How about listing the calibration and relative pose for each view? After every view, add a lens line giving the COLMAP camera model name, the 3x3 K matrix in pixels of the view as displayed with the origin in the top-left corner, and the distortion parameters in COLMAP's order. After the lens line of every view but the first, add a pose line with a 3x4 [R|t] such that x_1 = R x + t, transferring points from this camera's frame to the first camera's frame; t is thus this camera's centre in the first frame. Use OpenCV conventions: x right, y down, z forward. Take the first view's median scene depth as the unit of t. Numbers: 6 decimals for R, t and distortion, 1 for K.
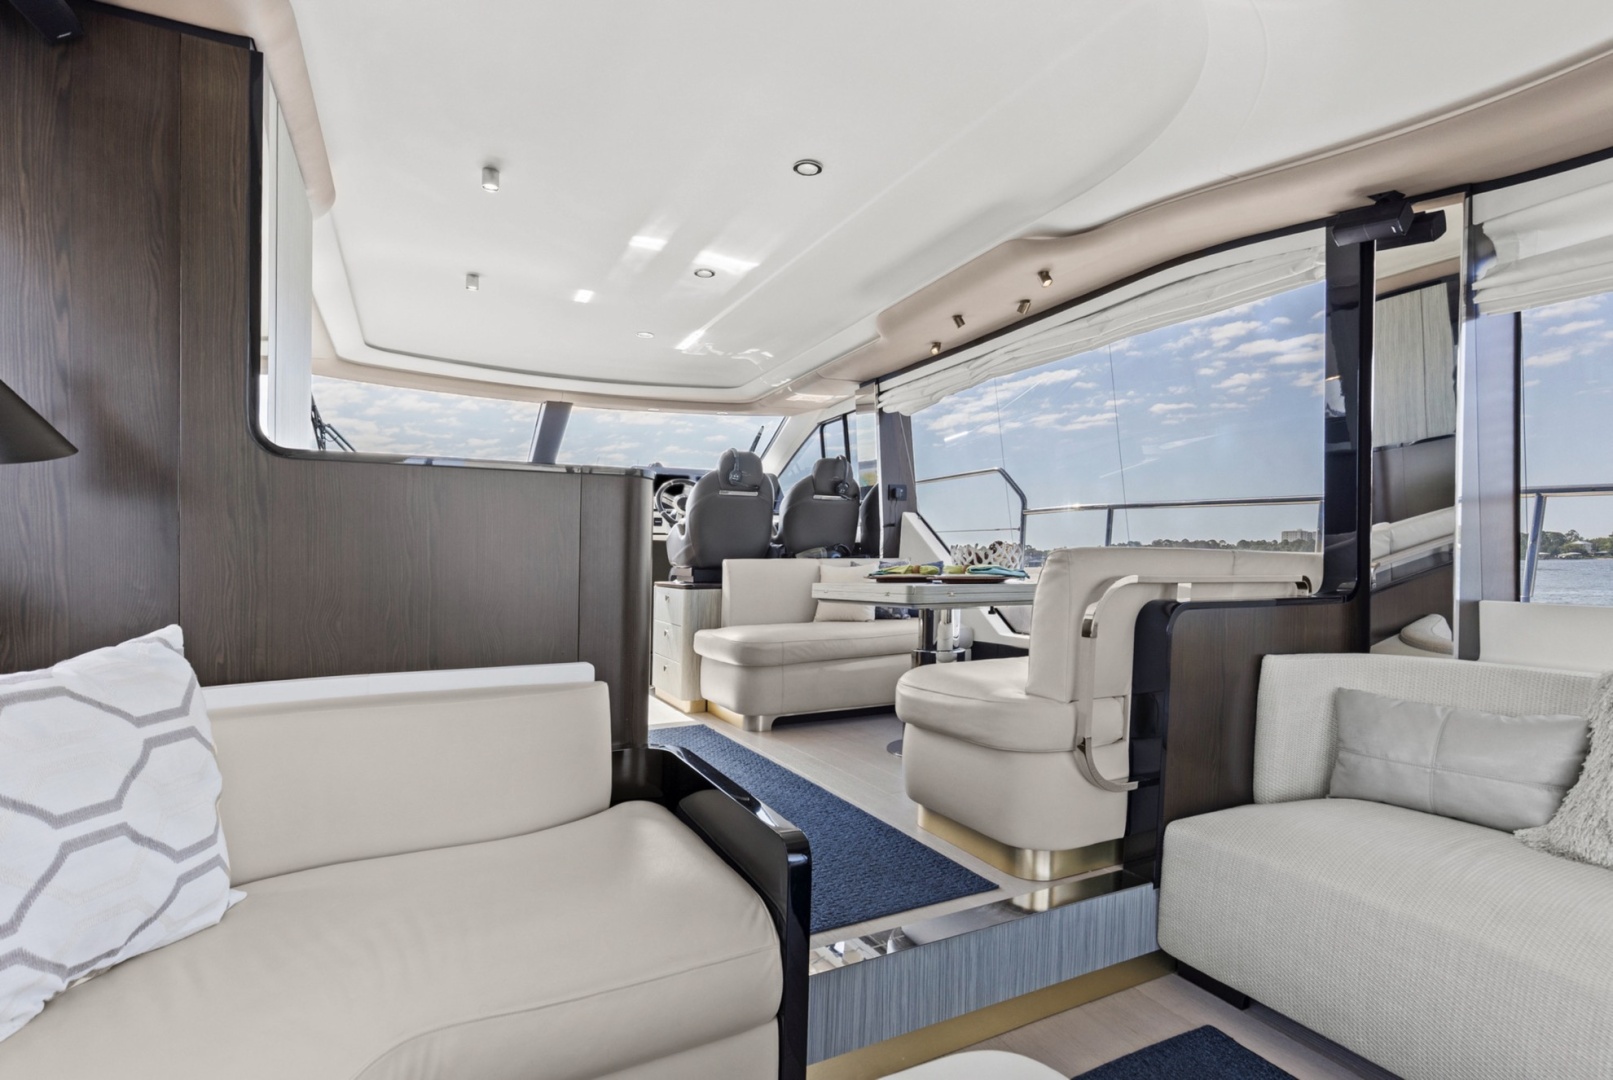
lens RADIAL K [[755.0, 0, 806.7], [0, 755.0, 594.9], [0, 0, 1]] dist [0.000217, -0.000249]
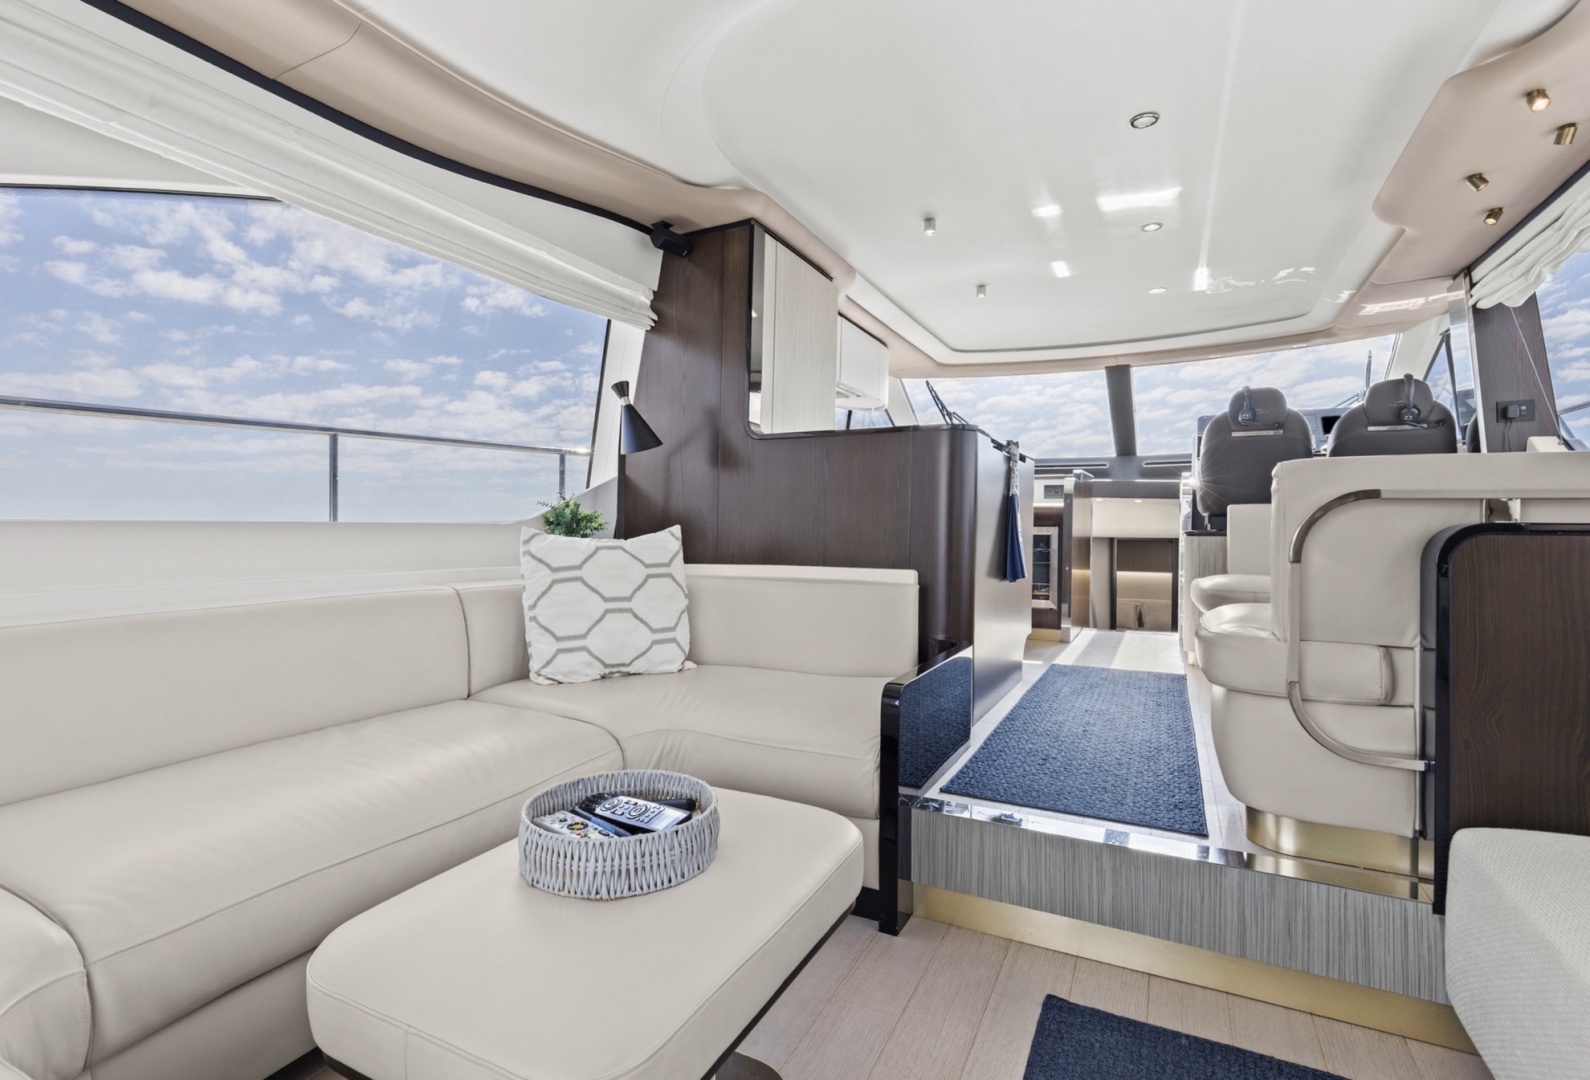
lens RADIAL K [[740.9, 0, 796.9], [0, 740.9, 508.0], [0, 0, 1]] dist [0.000888, 0.000076]
pose [[0.592022, -0.016504, -0.805753, 0.416709], [-0.041058, 0.997874, -0.050605, 0.034408], [0.804875, 0.063042, 0.590086, 0.027528]]
